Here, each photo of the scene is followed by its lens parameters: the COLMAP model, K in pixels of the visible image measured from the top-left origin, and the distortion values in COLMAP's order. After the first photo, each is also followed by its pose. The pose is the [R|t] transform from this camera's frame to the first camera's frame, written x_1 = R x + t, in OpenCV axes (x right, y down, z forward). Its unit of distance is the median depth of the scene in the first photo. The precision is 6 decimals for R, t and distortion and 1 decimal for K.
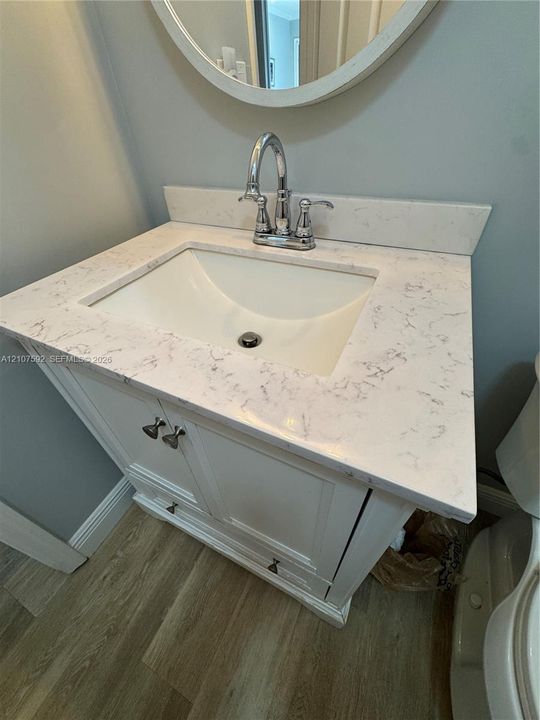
lens RADIAL K [[289.4, 0, 270.0], [0, 289.4, 360.0], [0, 0, 1]] dist [-0.003486, -0.000830]
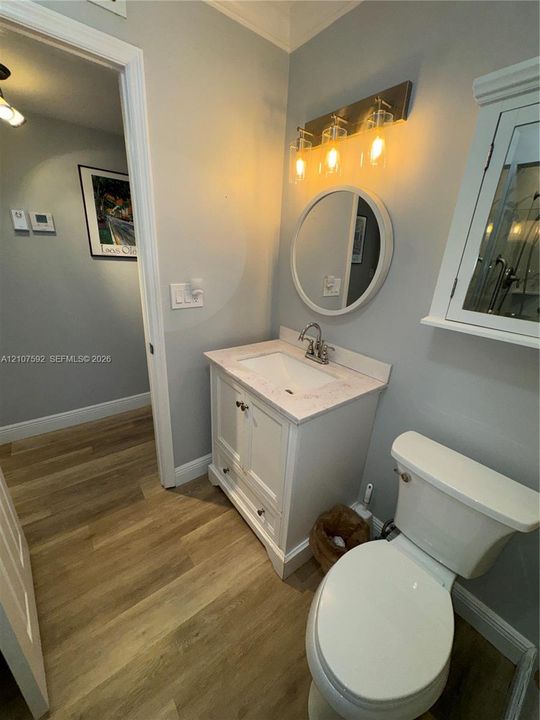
lens RADIAL K [[288.3, 0, 270.0], [0, 288.3, 360.0], [0, 0, 1]] dist [-0.001780, 0.000094]
pose [[0.892743, 0.244537, -0.378434, 0.584381], [-0.363763, 0.886786, -0.285110, 0.388559], [0.265870, 0.392190, 0.880625, -1.116511]]
